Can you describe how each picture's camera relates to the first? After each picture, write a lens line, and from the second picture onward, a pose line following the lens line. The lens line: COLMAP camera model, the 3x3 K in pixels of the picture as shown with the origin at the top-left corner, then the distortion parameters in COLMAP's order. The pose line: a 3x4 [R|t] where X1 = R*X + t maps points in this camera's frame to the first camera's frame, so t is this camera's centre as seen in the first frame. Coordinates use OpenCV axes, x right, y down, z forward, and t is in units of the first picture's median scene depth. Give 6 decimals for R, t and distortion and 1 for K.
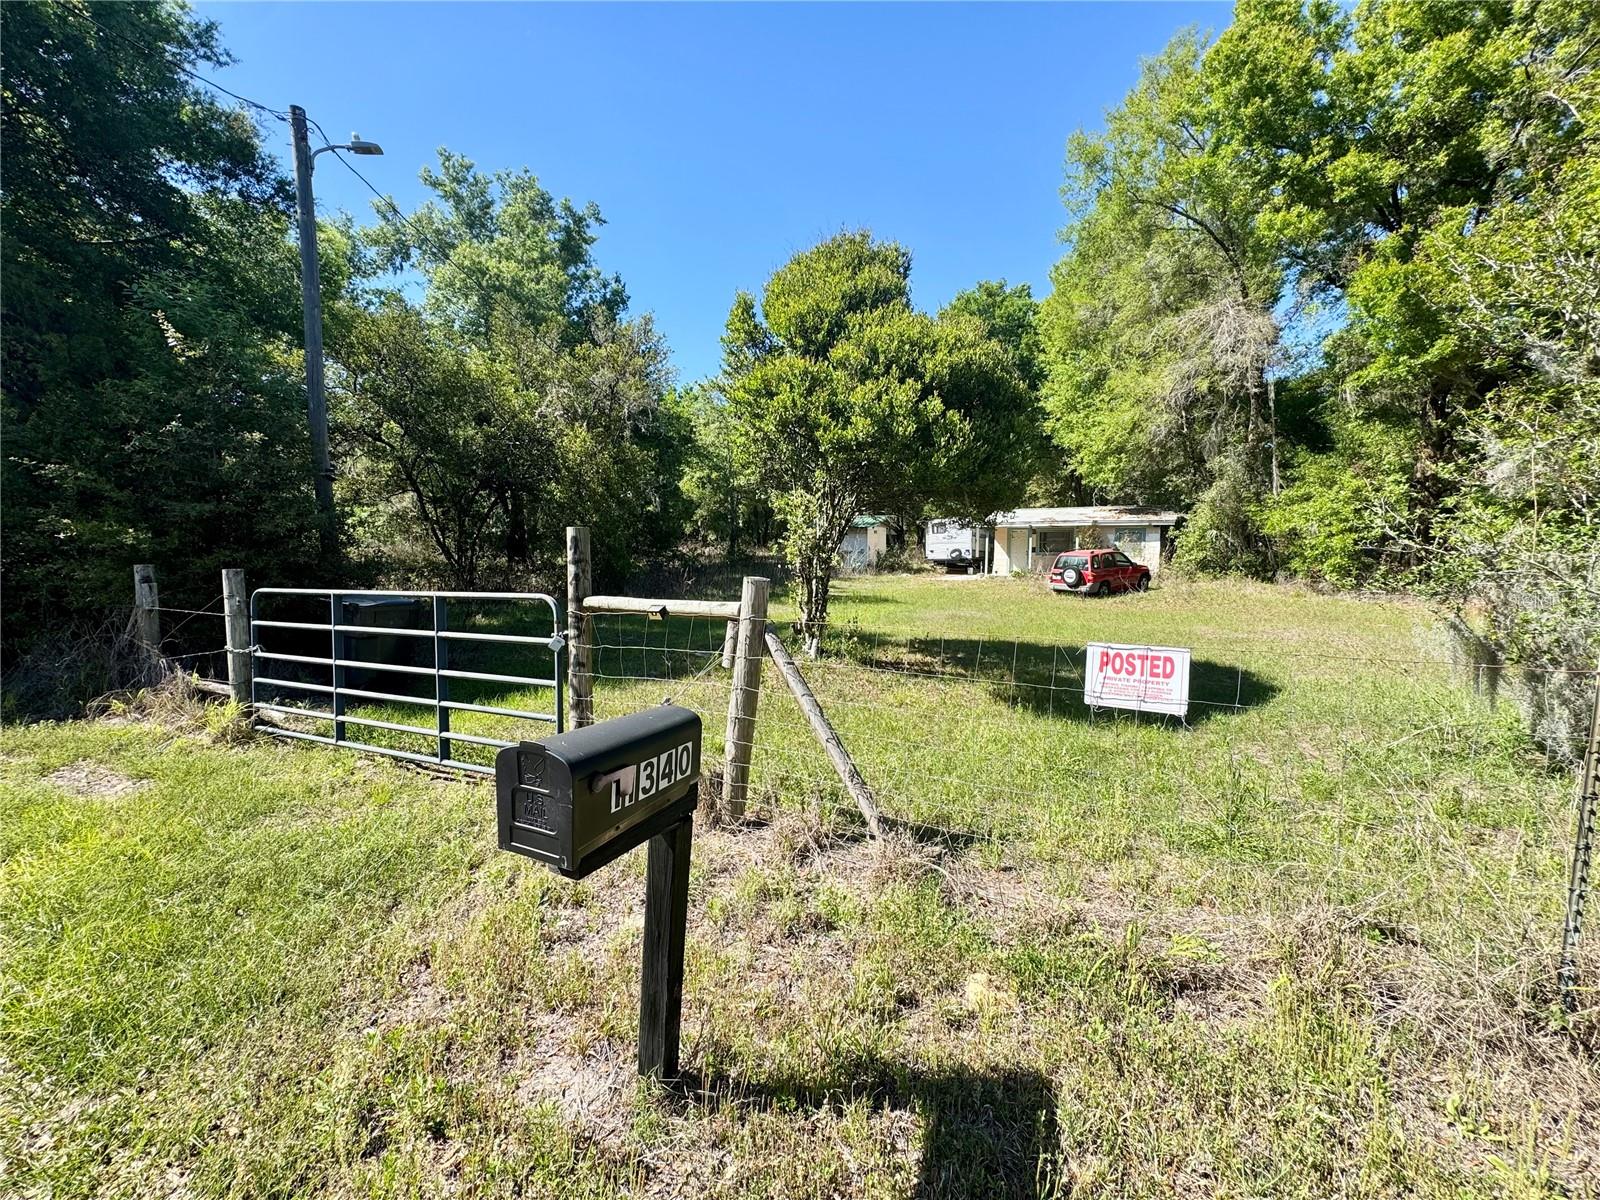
lens RADIAL K [[639.3, 0, 796.7], [0, 639.3, 605.9], [0, 0, 1]] dist [-0.002616, 0.000270]
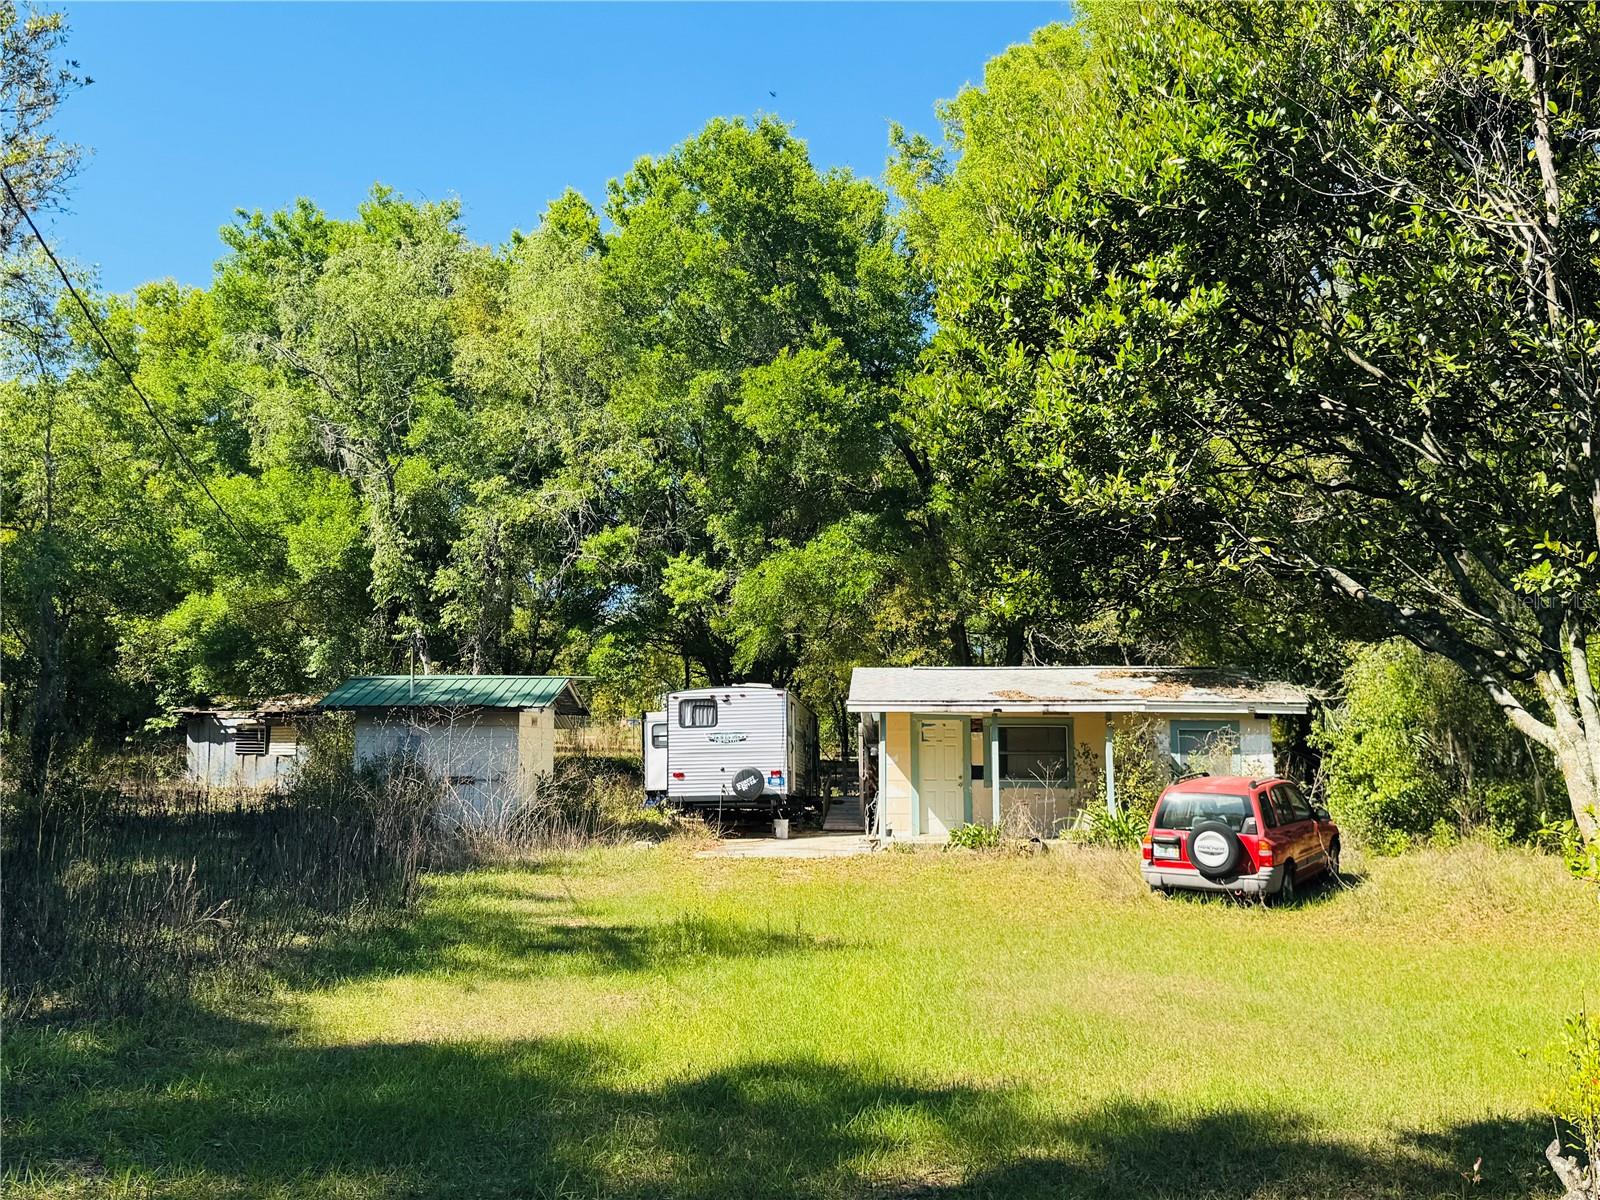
lens RADIAL K [[1568.9, 0, 815.9], [0, 1568.9, 600.2], [0, 0, 1]] dist [0.065008, 0.000000]
pose [[0.899706, 0.044576, 0.434215, -0.182173], [0.038778, 0.982676, -0.181229, -0.030372], [-0.434771, 0.179890, 0.882391, 0.252392]]
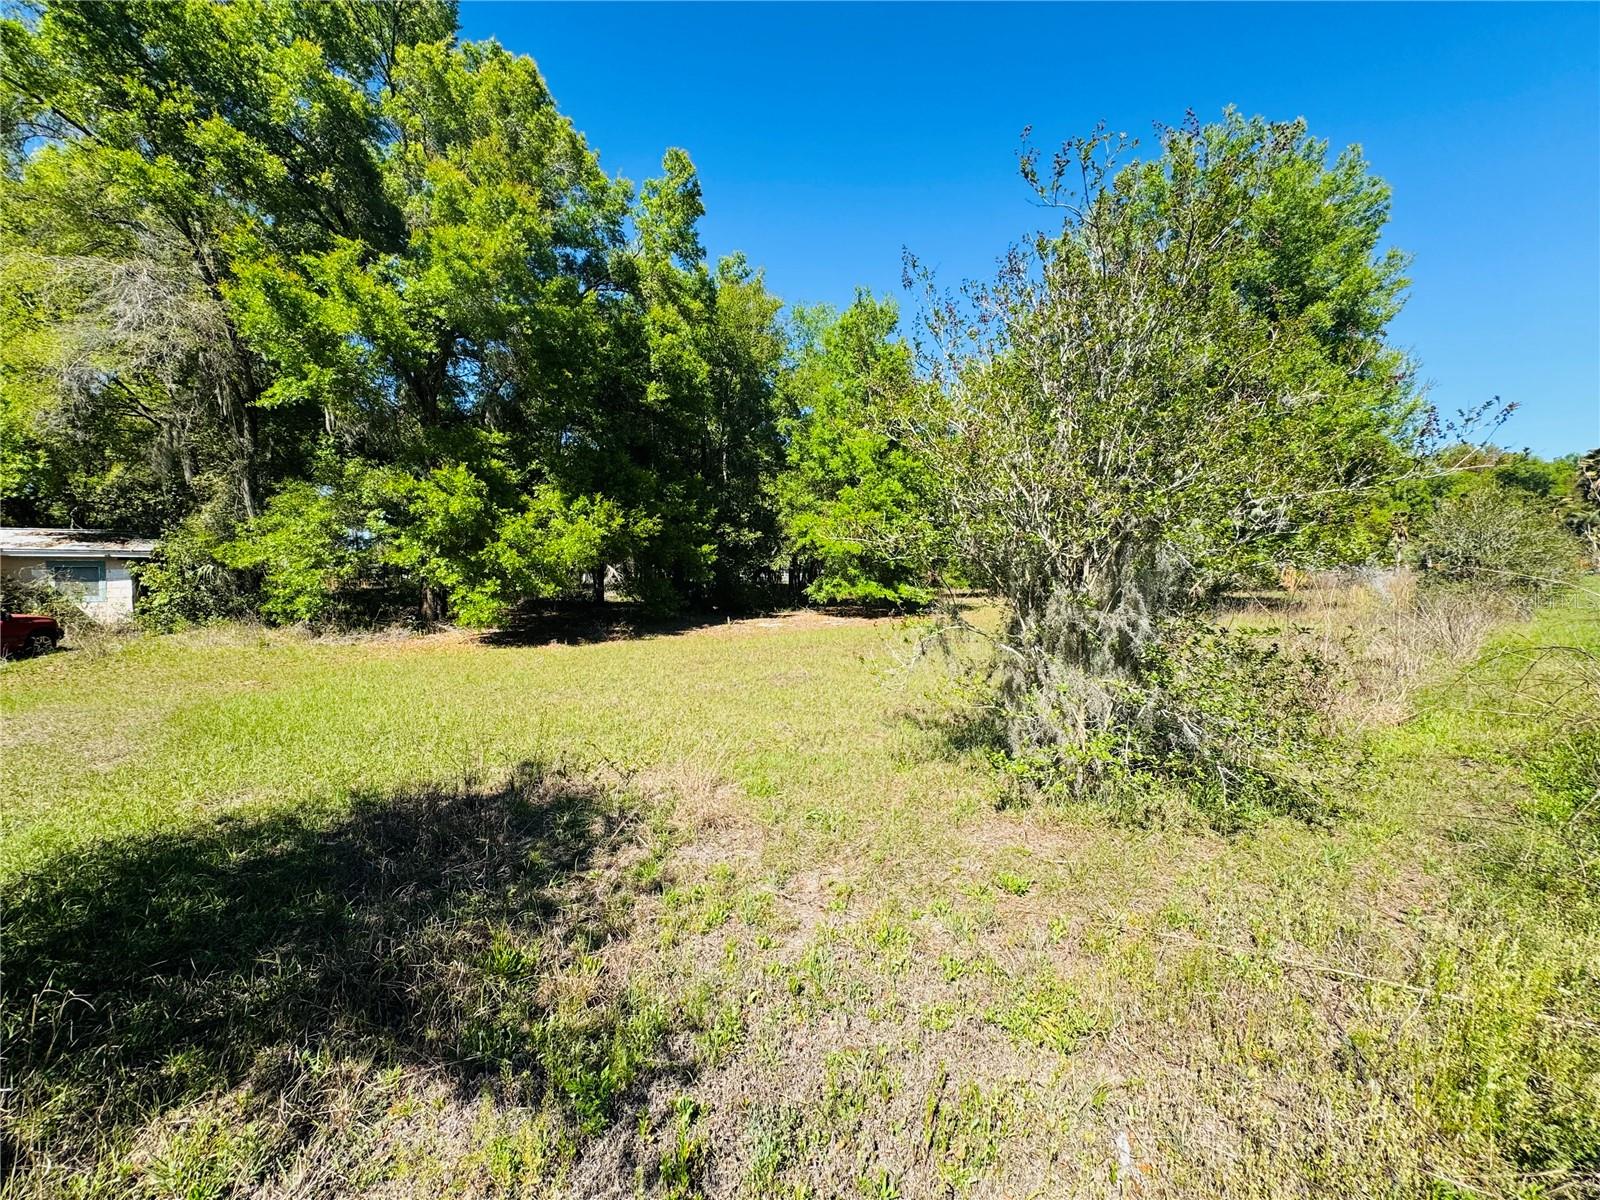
lens RADIAL K [[639.3, 0, 804.6], [0, 639.3, 600.6], [0, 0, 1]] dist [-0.002616, 0.000270]
pose [[0.415829, -0.041679, 0.908487, 0.283528], [0.099241, 0.995063, 0.000227, -0.001676], [-0.904012, 0.090064, 0.417912, 0.003495]]
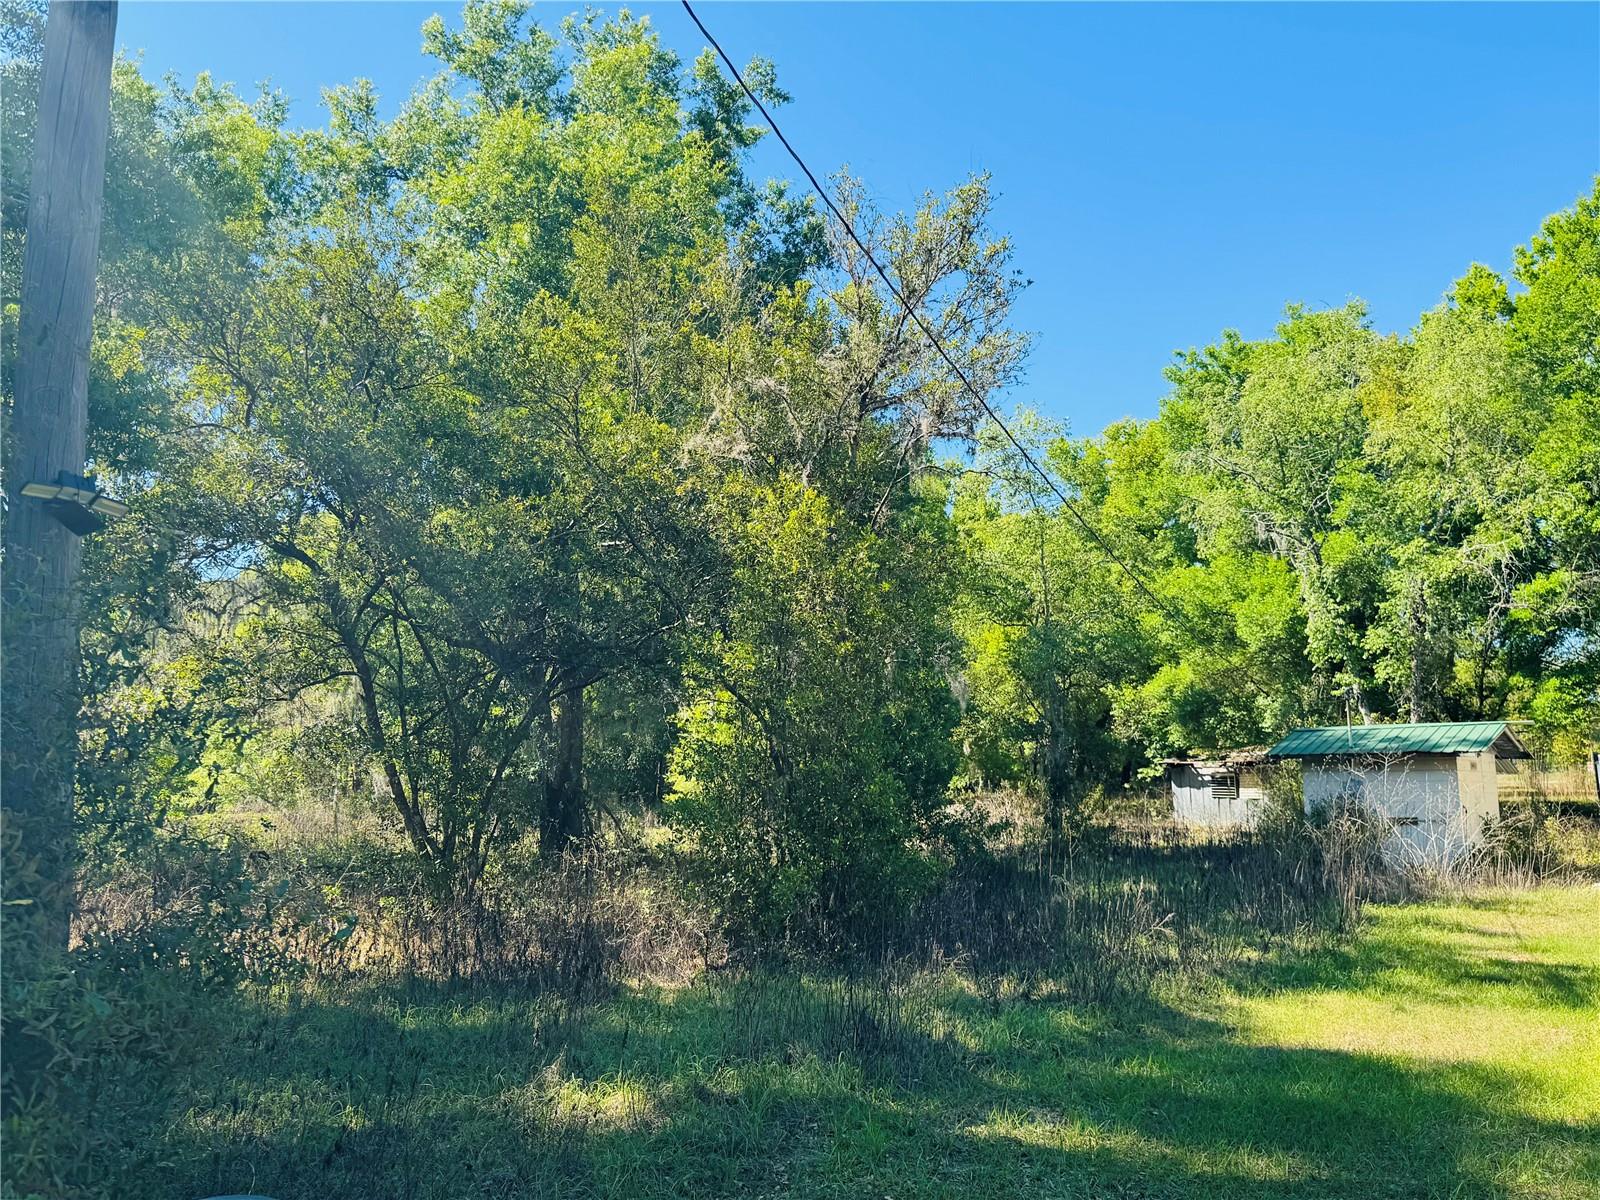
lens RADIAL K [[1335.7, 0, 807.4], [0, 1335.7, 605.6], [0, 0, 1]] dist [0.074867, -0.085134]
pose [[0.980626, -0.034482, -0.192830, -0.160326], [-0.012034, 0.971921, -0.234999, -0.027001], [0.195519, 0.232766, 0.952676, 0.245283]]
